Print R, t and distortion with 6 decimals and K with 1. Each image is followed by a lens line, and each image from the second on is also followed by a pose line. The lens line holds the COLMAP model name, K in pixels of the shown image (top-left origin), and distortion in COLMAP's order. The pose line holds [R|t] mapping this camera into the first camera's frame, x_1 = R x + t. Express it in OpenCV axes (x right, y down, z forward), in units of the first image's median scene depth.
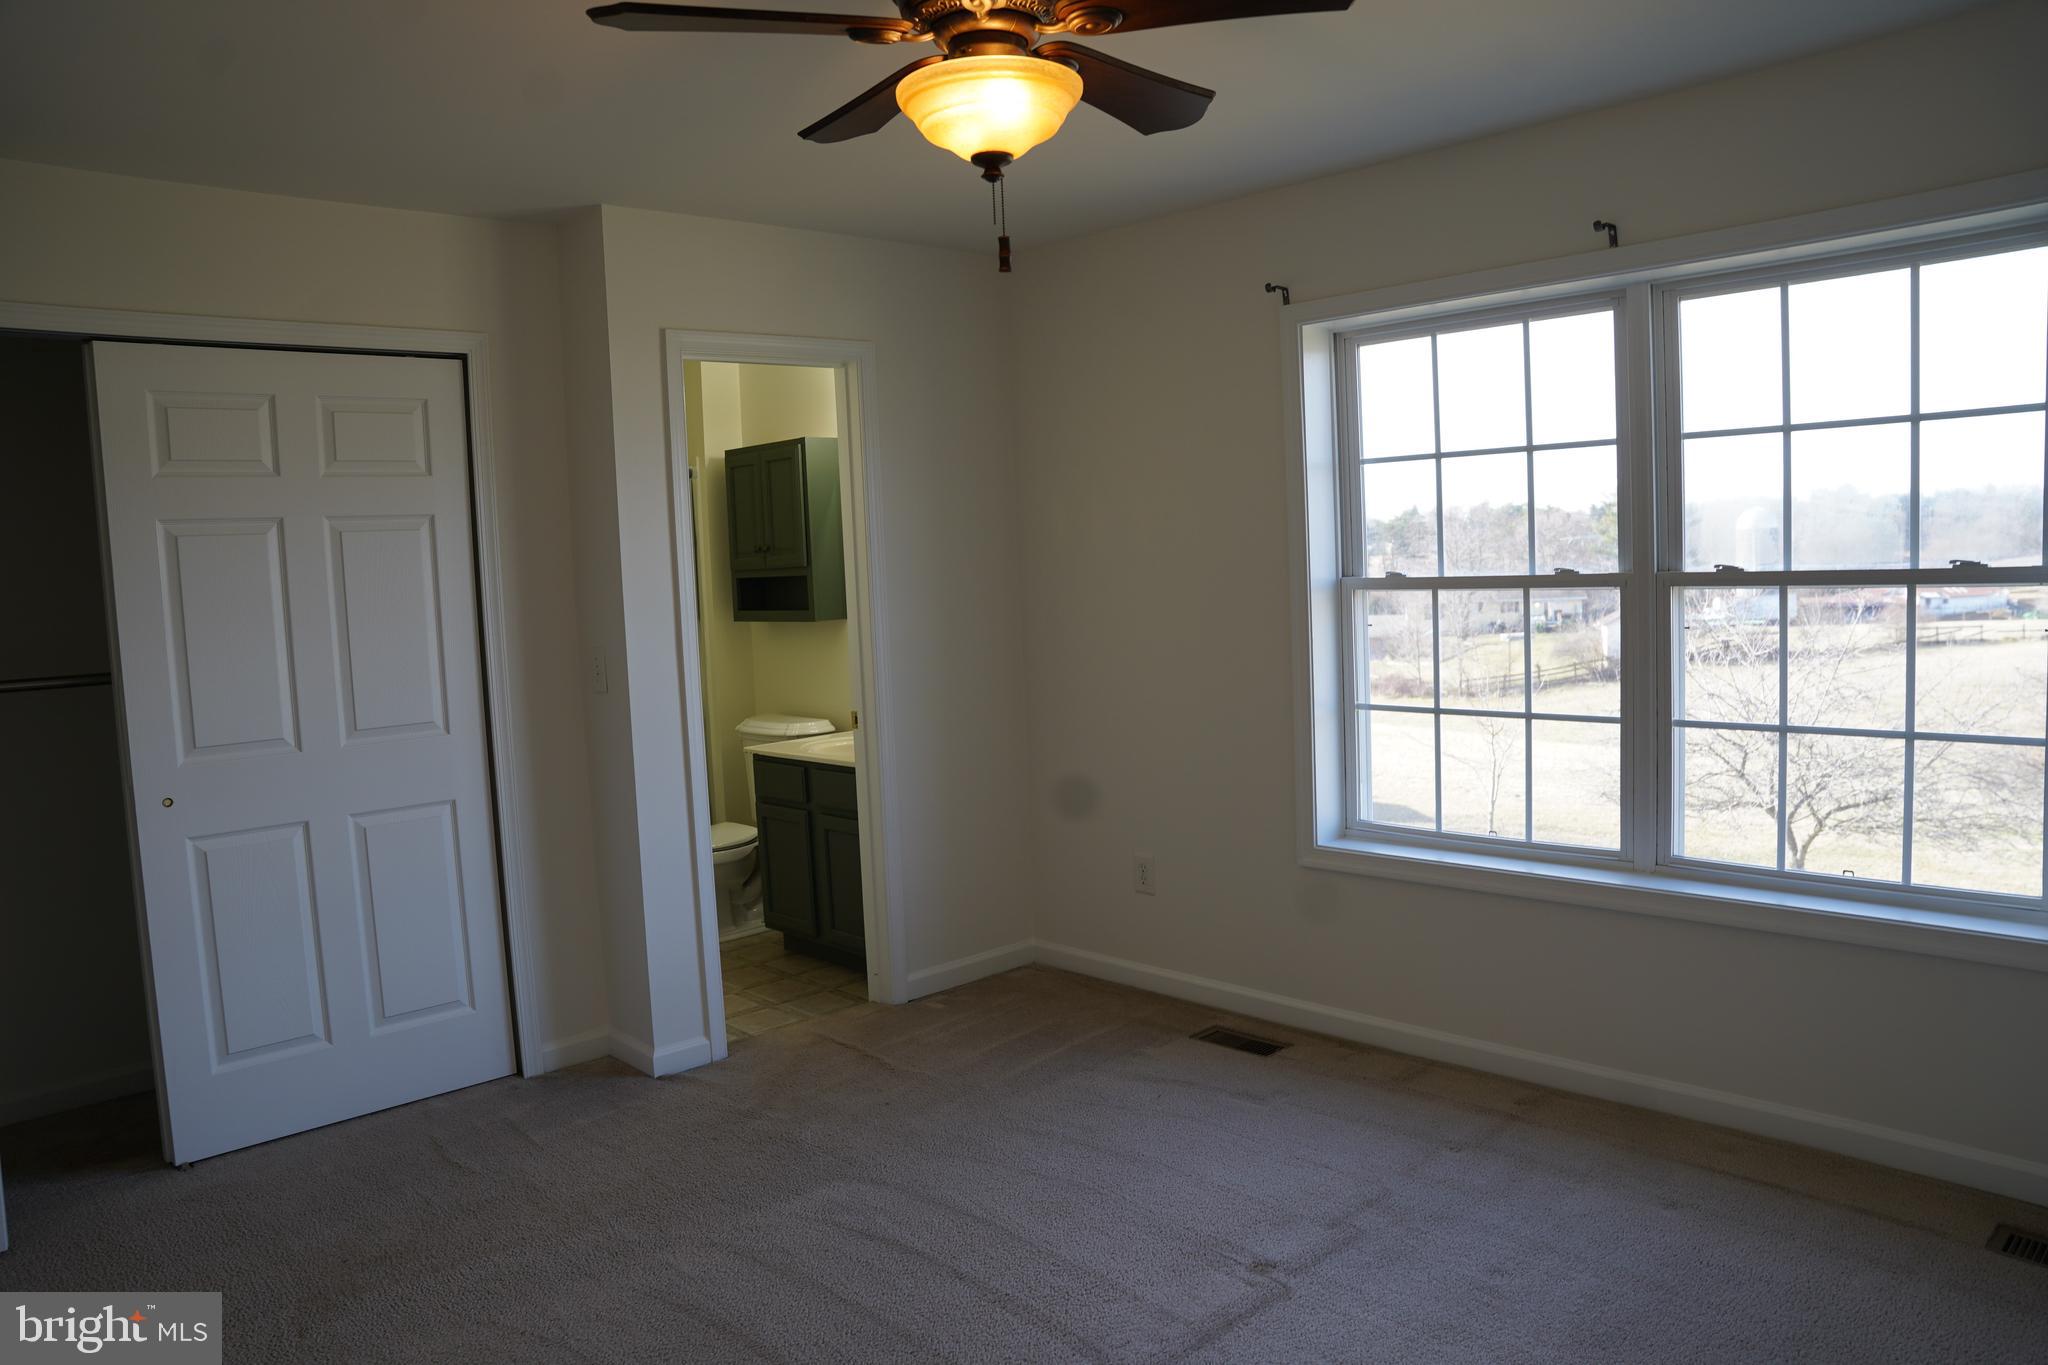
lens RADIAL K [[1408.4, 0, 1024.0], [0, 1408.4, 682.5], [0, 0, 1]] dist [-0.179120, 0.127976]
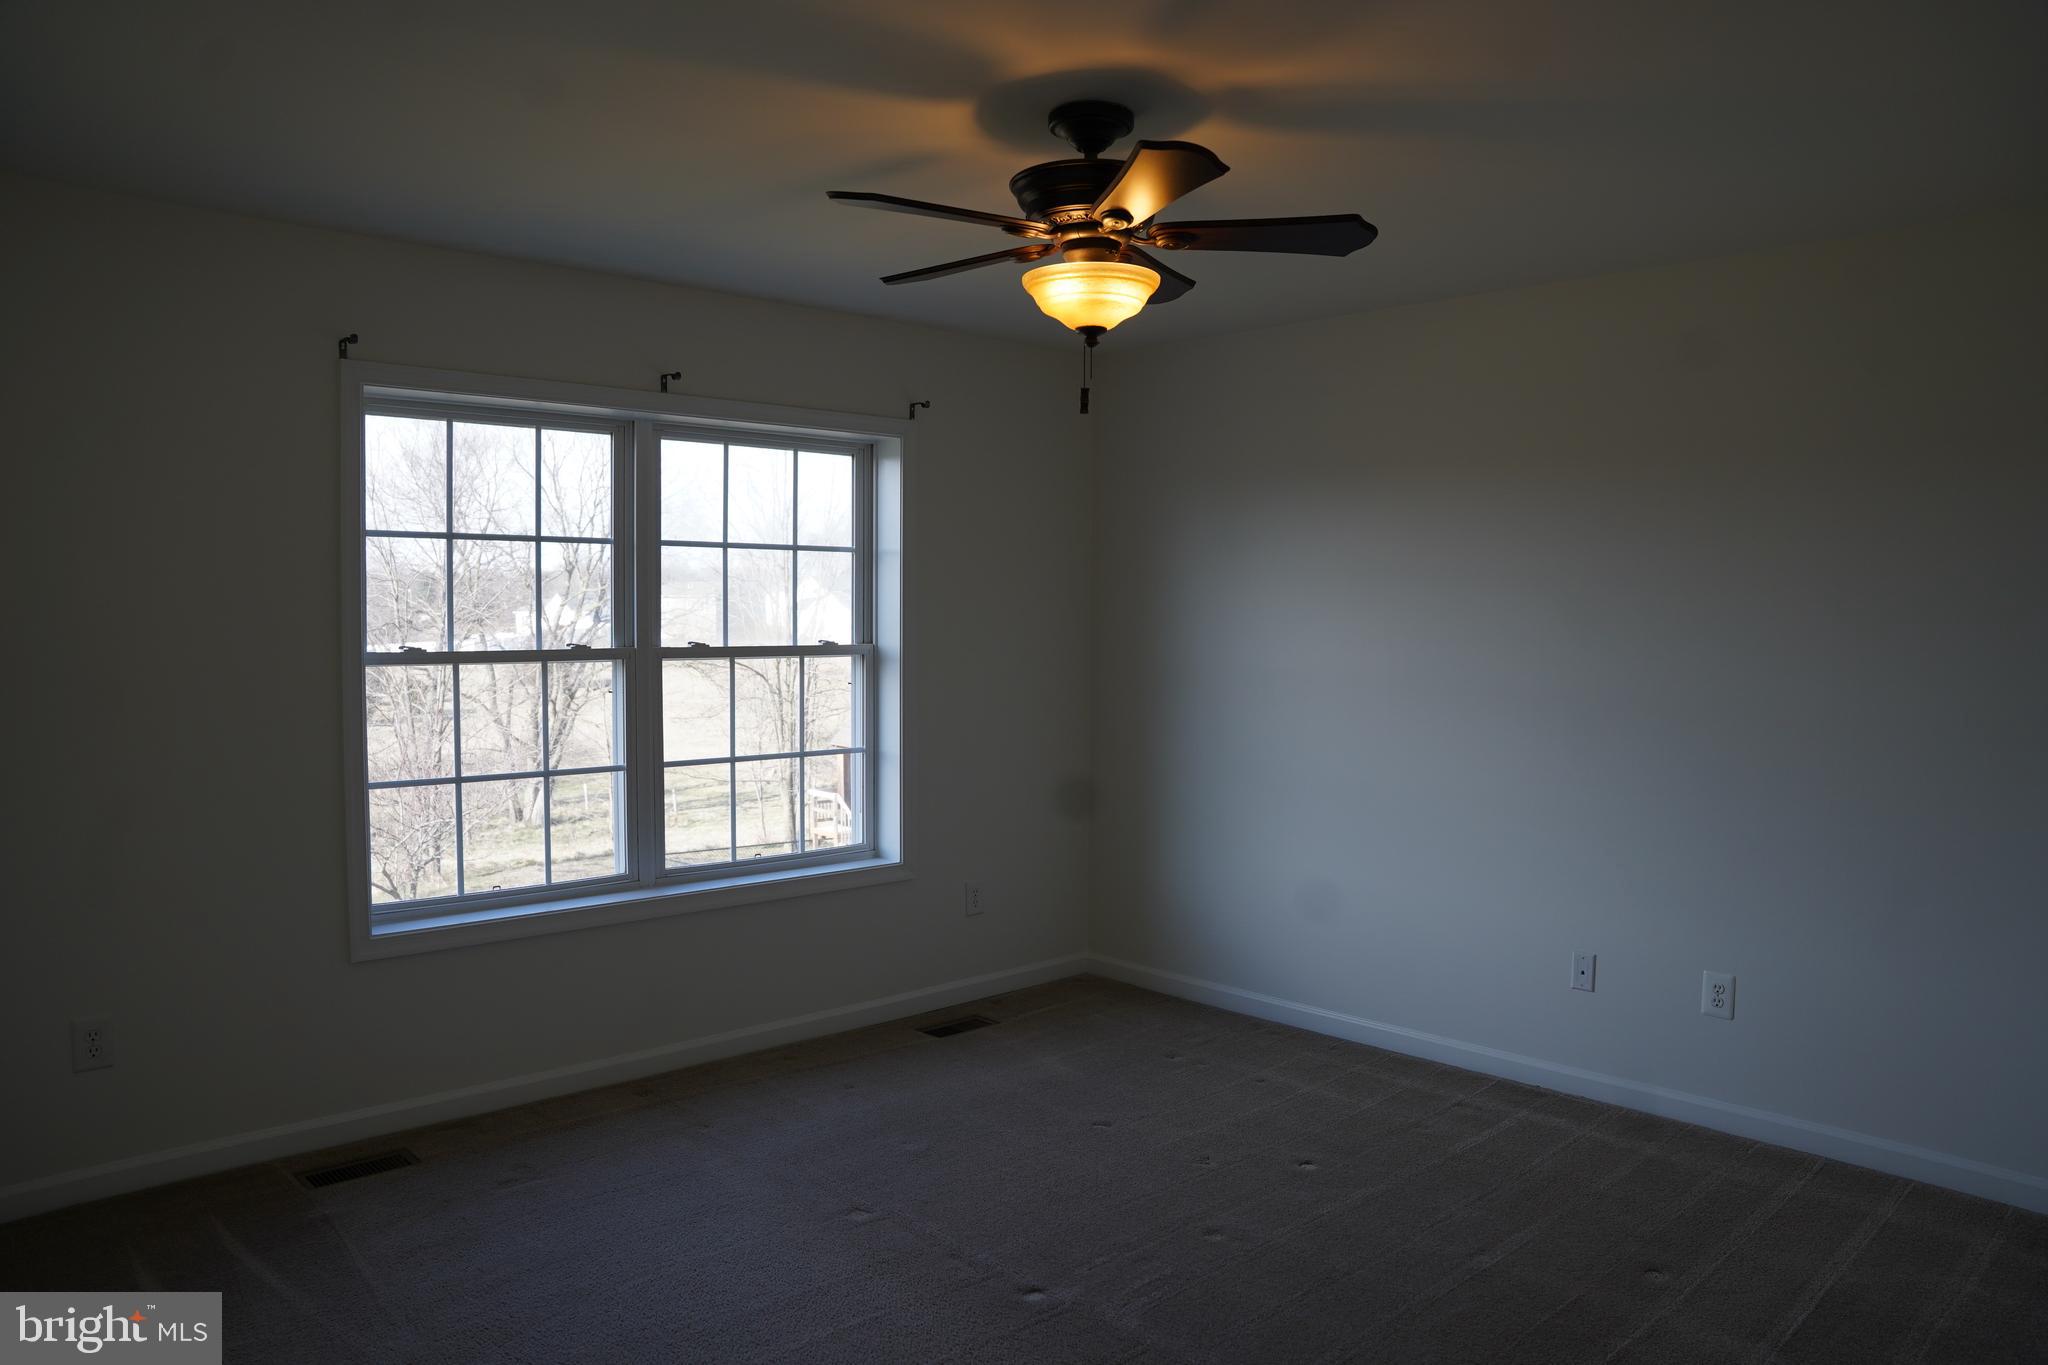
lens RADIAL K [[1408.4, 0, 1024.0], [0, 1408.4, 682.5], [0, 0, 1]] dist [-0.179120, 0.127976]
pose [[0.005046, -0.006607, 0.999965, -0.771759], [0.079850, 0.996788, 0.006183, -0.026148], [-0.996794, 0.079816, 0.005557, 0.597503]]
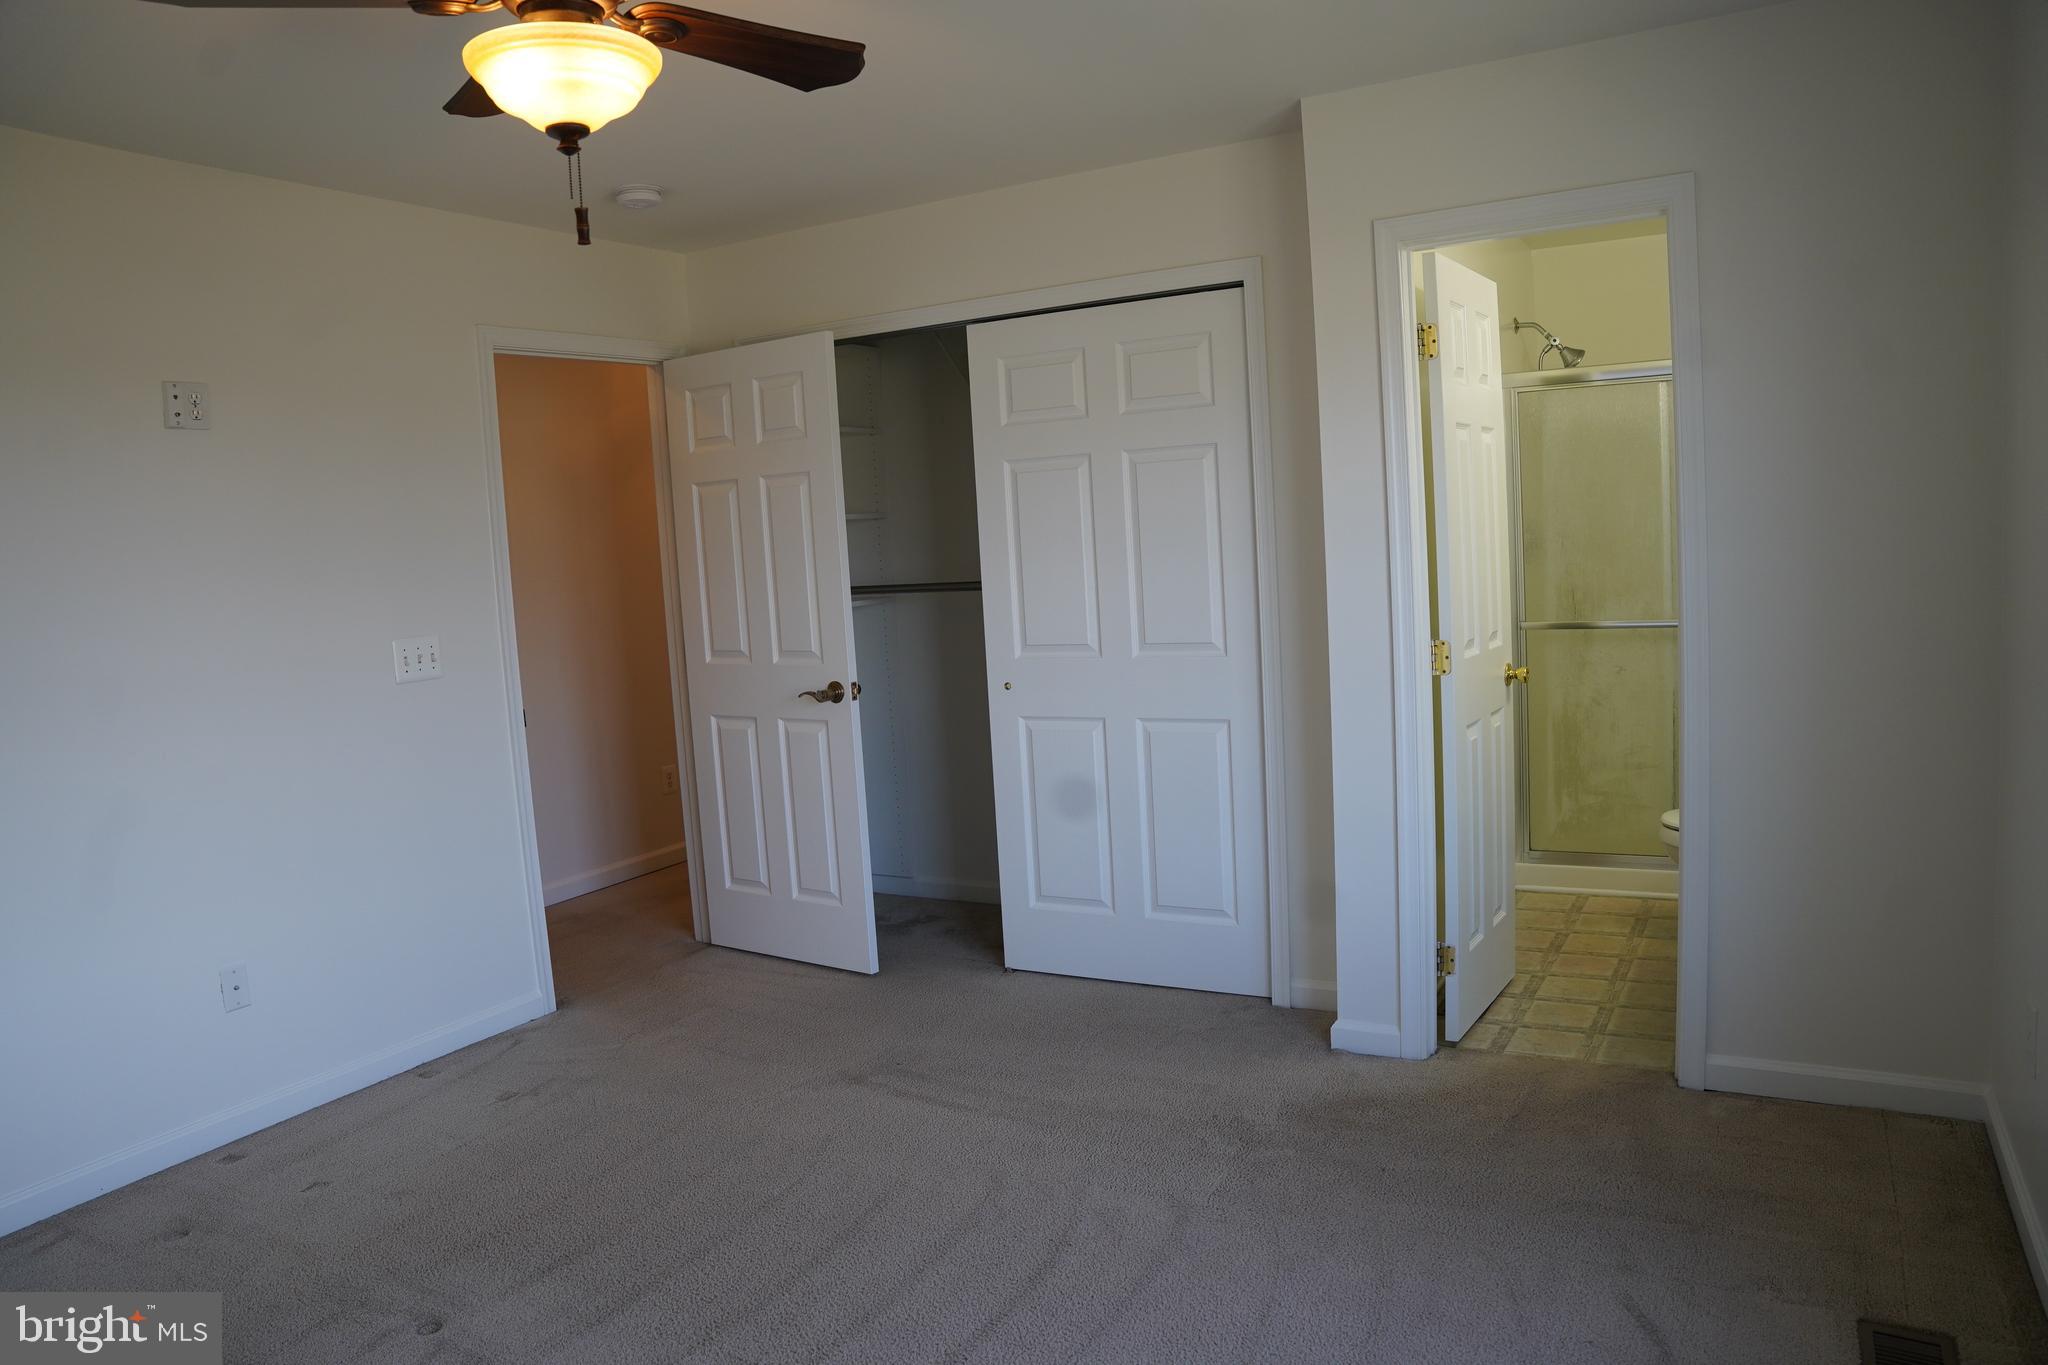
lens RADIAL K [[1408.4, 0, 1024.0], [0, 1408.4, 682.5], [0, 0, 1]] dist [-0.179120, 0.127976]
pose [[0.293280, 0.126463, -0.947626, 0.563901], [-0.038606, 0.991971, 0.120433, -0.067145], [0.955247, 0.001264, 0.295807, 0.563975]]
